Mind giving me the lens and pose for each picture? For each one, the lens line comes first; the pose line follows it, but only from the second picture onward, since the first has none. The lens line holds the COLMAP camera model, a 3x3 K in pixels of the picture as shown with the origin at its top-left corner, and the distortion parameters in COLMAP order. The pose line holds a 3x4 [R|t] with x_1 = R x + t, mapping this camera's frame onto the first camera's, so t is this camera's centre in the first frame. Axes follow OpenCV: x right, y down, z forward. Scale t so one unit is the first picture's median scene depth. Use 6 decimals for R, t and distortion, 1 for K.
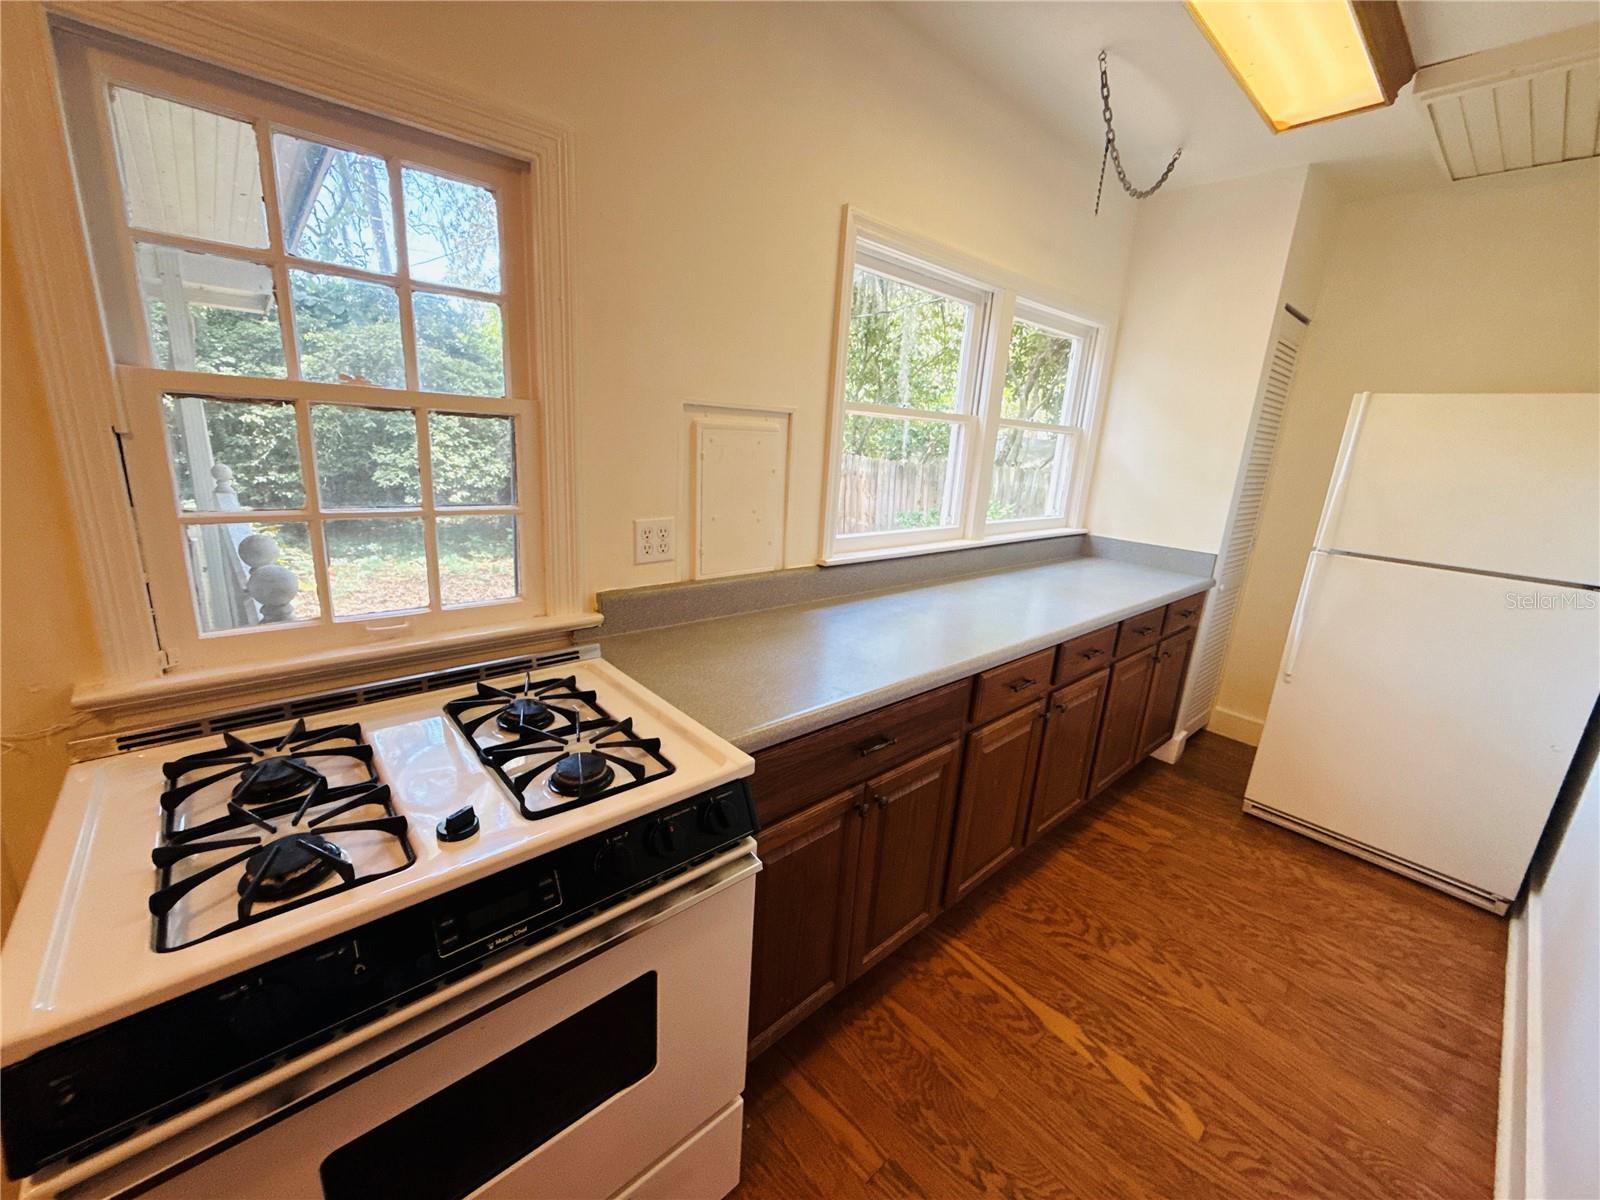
lens RADIAL K [[639.5, 0, 800.0], [0, 639.5, 600.0], [0, 0, 1]] dist [0.000184, -0.000354]
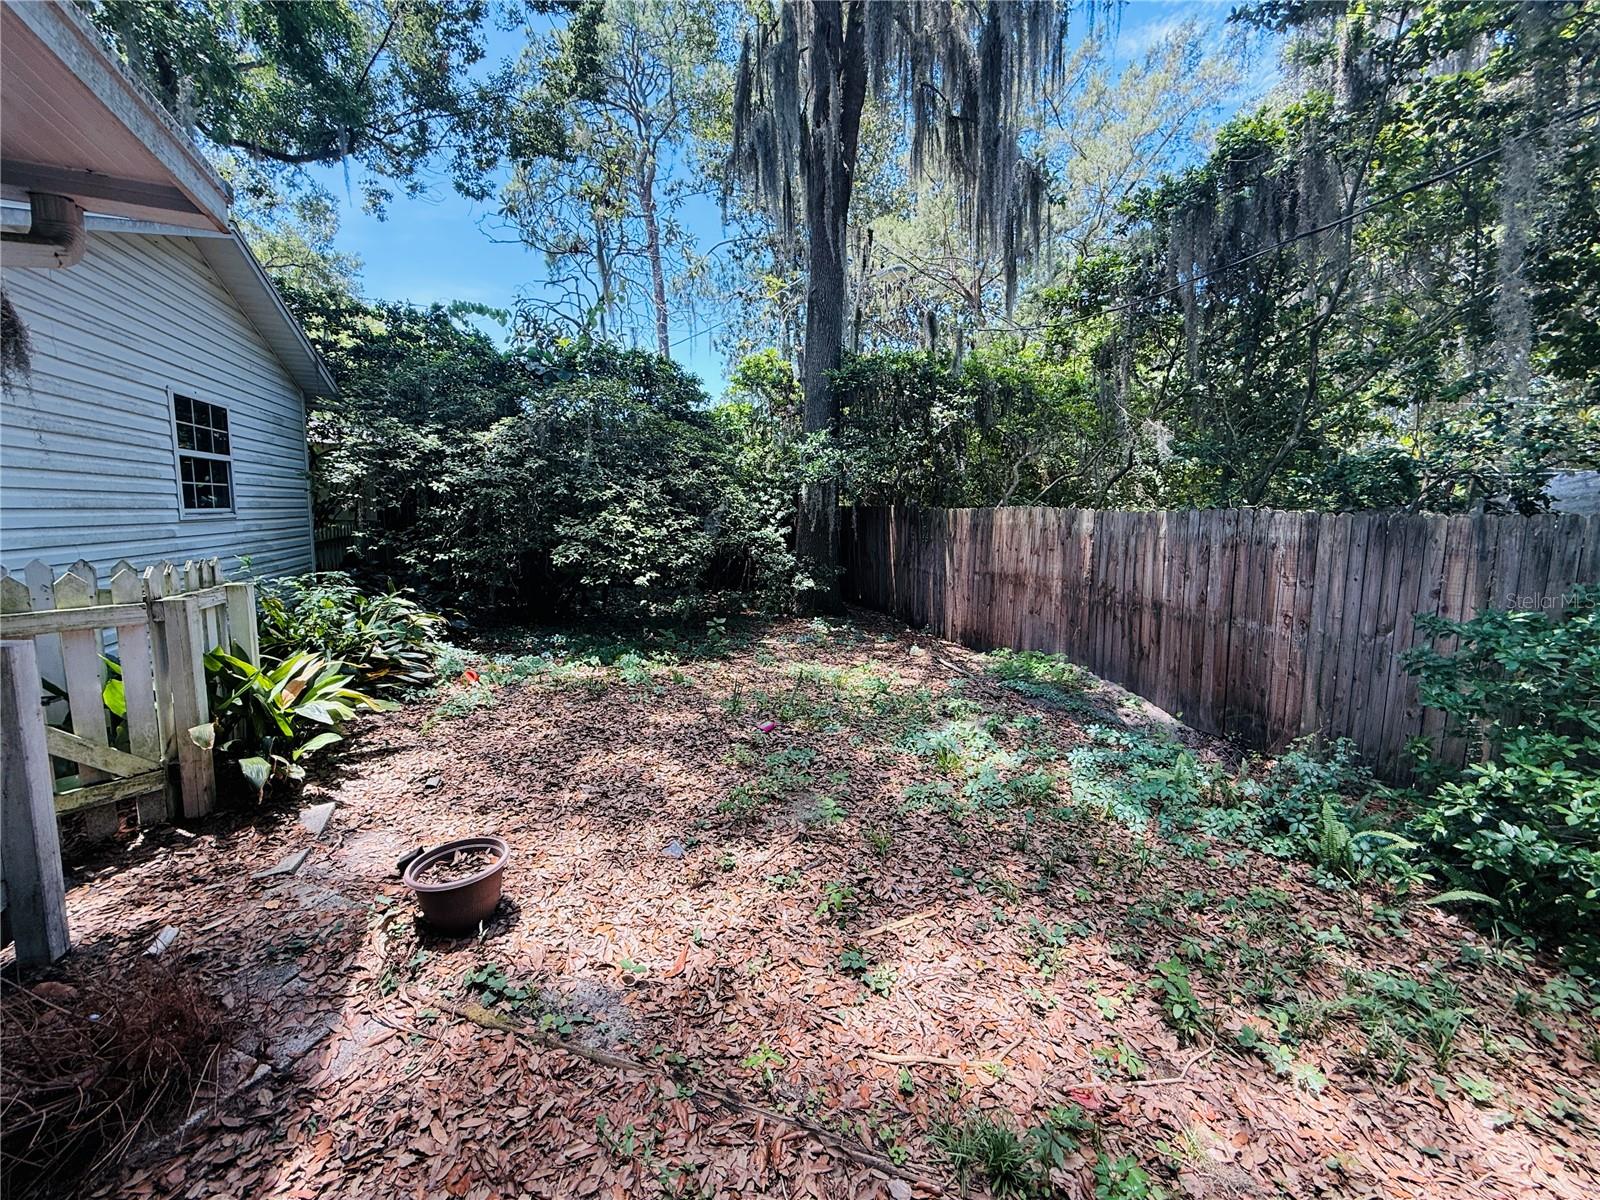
lens RADIAL K [[638.1, 0, 795.7], [0, 638.1, 597.8], [0, 0, 1]] dist [0.001562, -0.000102]
pose [[0.932421, 0.015299, -0.361050, -0.093346], [-0.068271, 0.988569, -0.134424, -0.048583], [0.354866, 0.149989, 0.922807, 0.360377]]
